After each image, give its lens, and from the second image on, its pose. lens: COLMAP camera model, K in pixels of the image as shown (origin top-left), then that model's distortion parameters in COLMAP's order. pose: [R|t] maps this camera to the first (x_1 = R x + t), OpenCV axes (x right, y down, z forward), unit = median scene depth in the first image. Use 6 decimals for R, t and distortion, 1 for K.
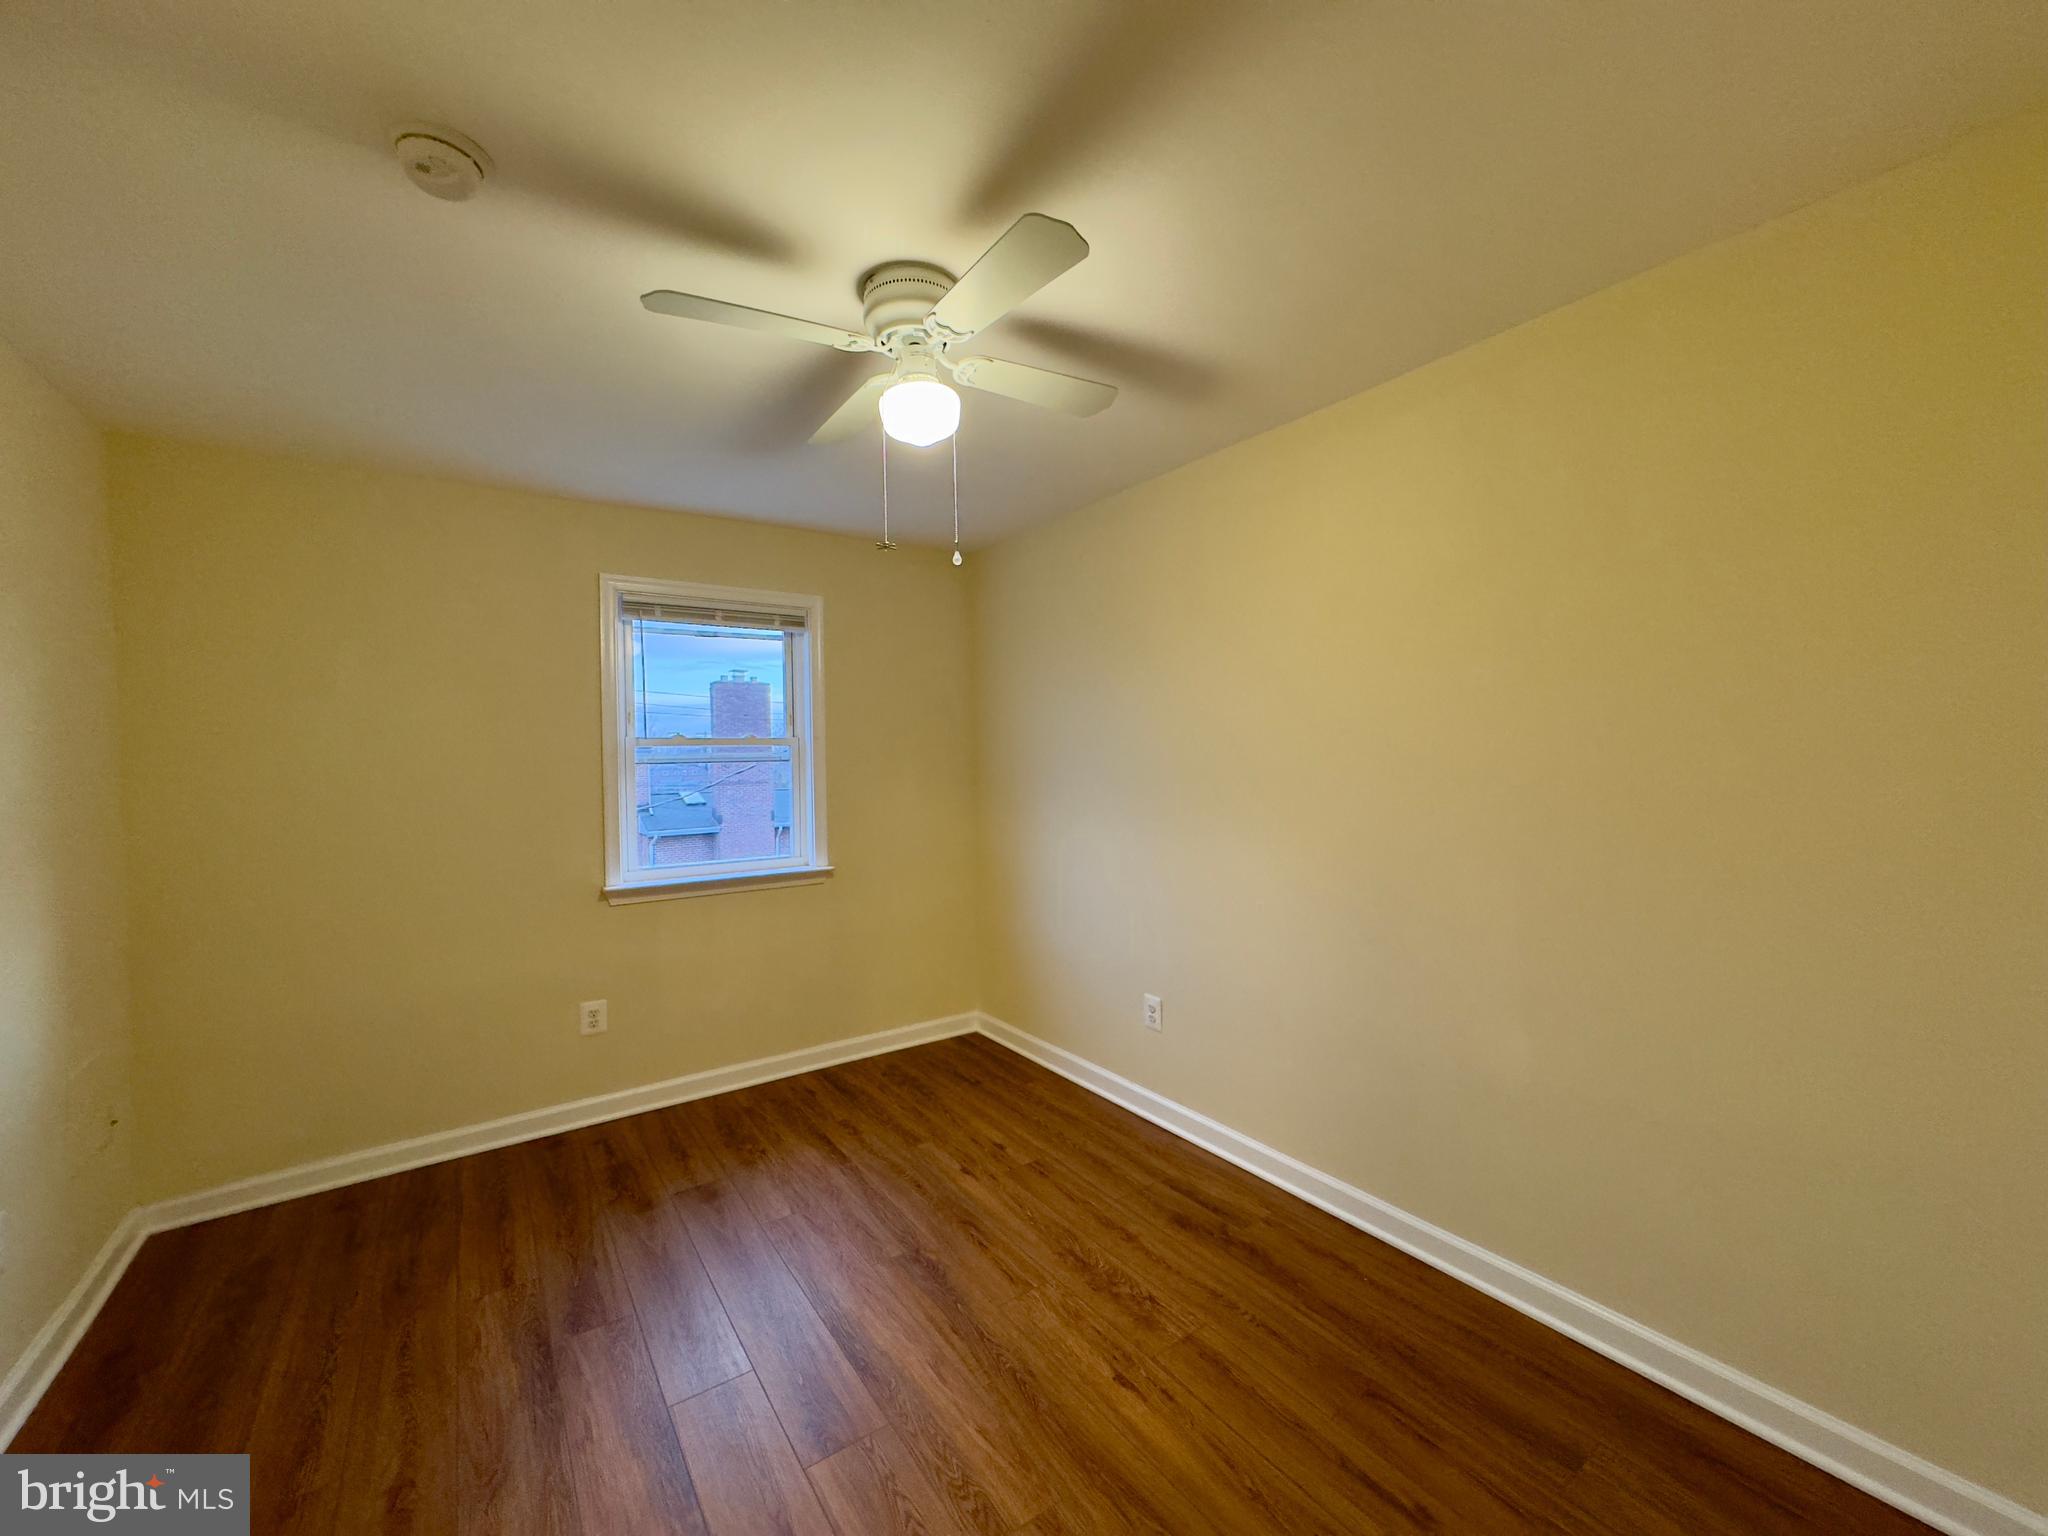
lens RADIAL K [[826.8, 0, 1024.0], [0, 826.8, 768.0], [0, 0, 1]] dist [-0.000164, -0.000111]
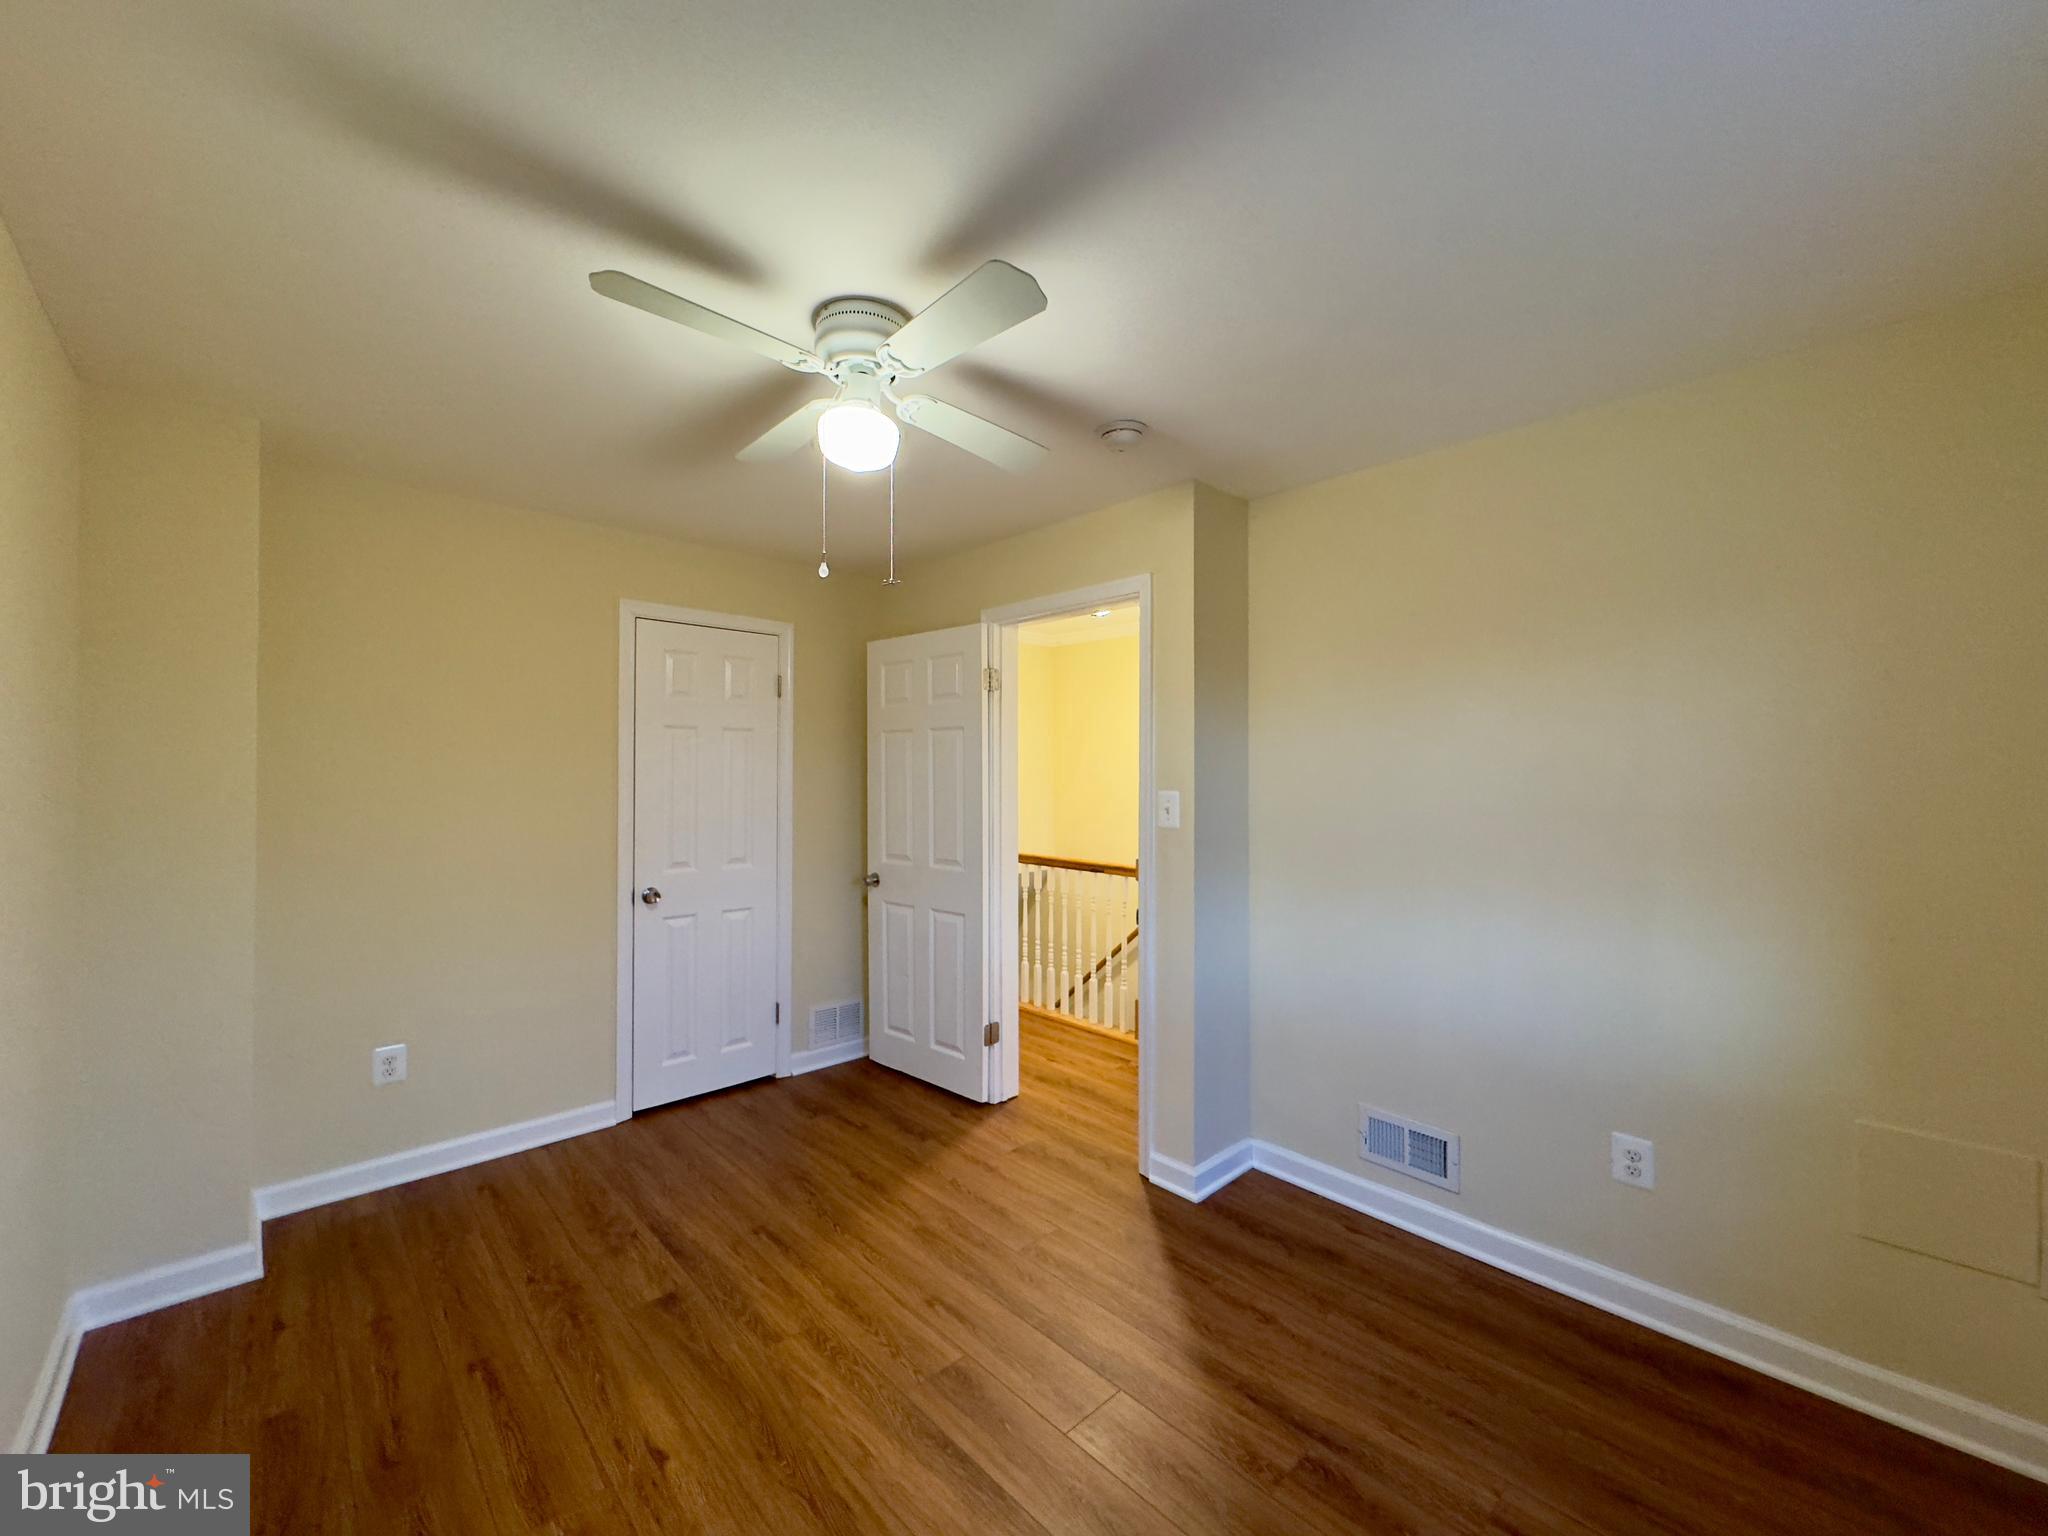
lens RADIAL K [[826.8, 0, 1024.0], [0, 826.8, 768.0], [0, 0, 1]] dist [-0.000164, -0.000111]
pose [[-0.988940, 0.019142, -0.147077, -0.162765], [0.017598, 0.999776, 0.011794, -0.034995], [0.147269, 0.009076, -0.989055, 1.957945]]
